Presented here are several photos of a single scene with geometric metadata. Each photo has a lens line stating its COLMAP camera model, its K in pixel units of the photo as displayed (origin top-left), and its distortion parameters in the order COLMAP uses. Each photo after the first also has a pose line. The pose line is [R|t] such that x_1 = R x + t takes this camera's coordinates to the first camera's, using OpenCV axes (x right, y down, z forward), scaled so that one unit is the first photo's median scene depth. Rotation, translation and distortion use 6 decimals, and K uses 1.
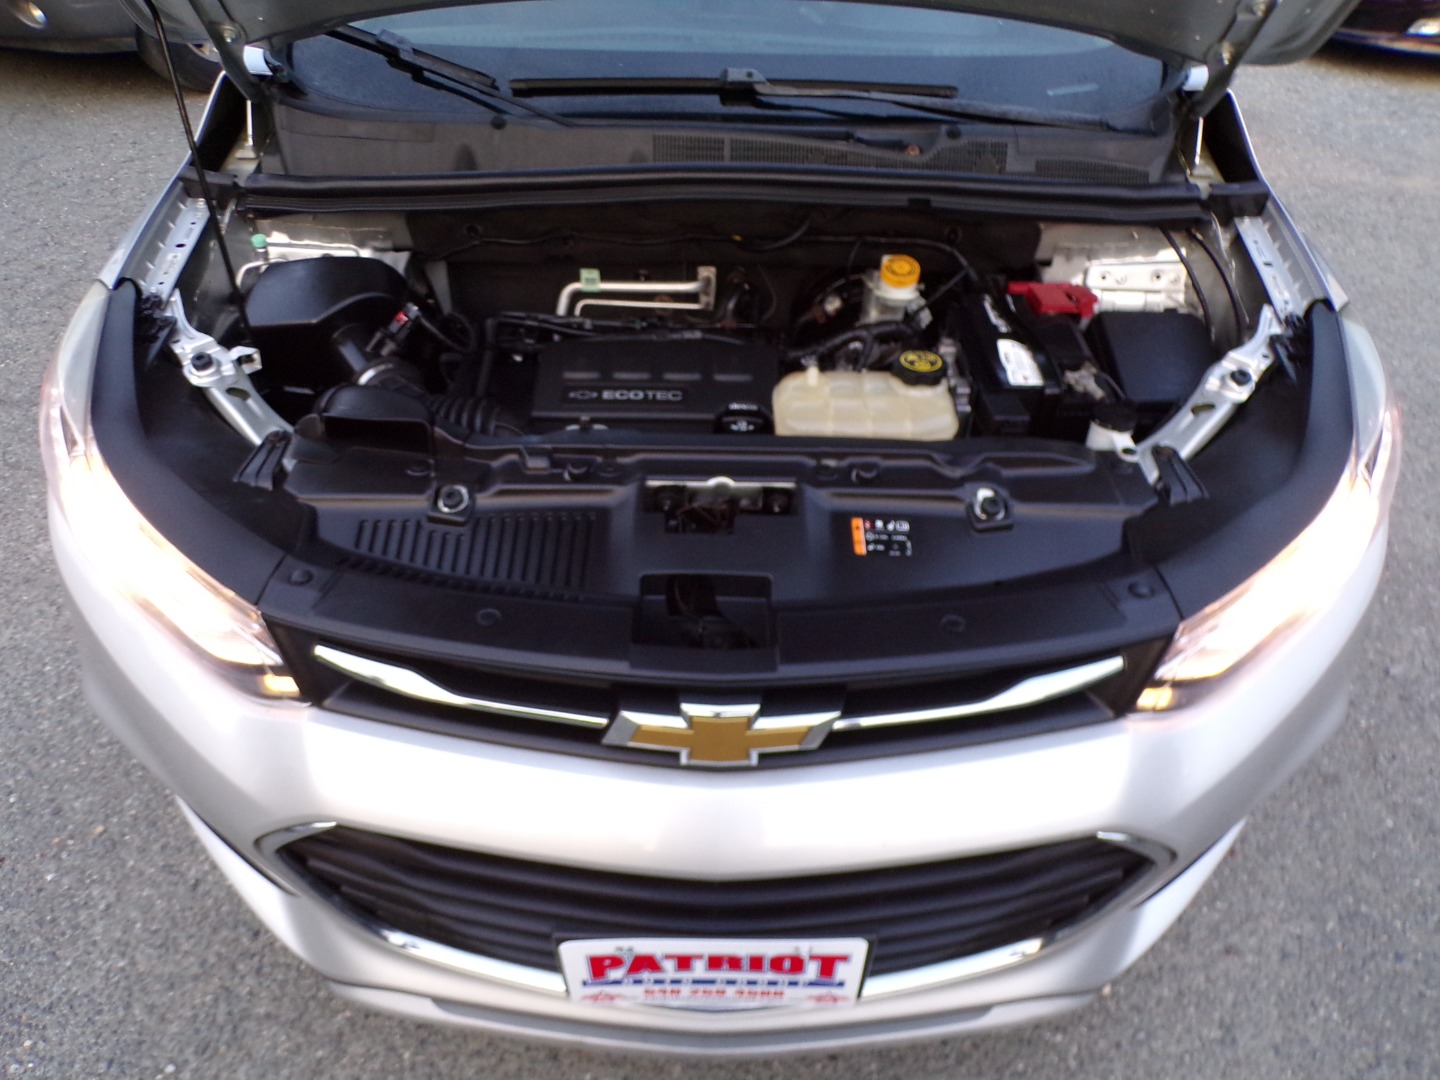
lens RADIAL K [[973.9, 0, 726.3], [0, 973.9, 533.1], [0, 0, 1]] dist [-0.001017, -0.000775]
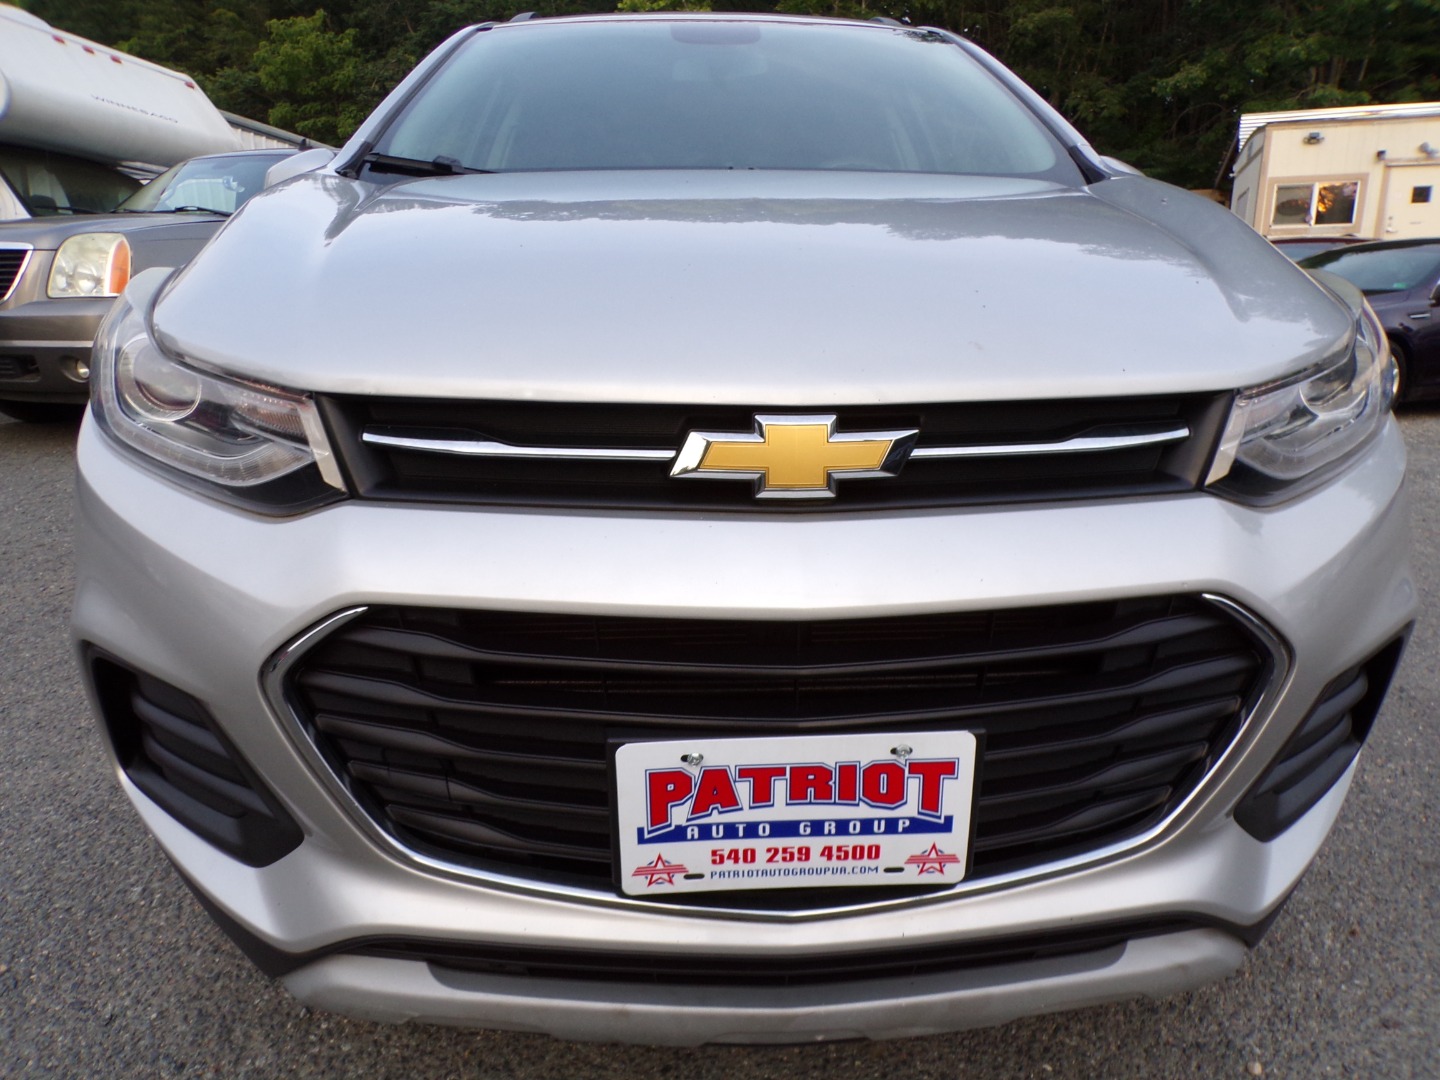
lens RADIAL K [[973.9, 0, 716.0], [0, 973.9, 536.7], [0, 0, 1]] dist [-0.001017, -0.000775]
pose [[0.998596, -0.032559, 0.041791, -0.070077], [0.047245, 0.904226, -0.424433, 0.380882], [-0.023970, 0.425812, 0.904494, 0.096504]]
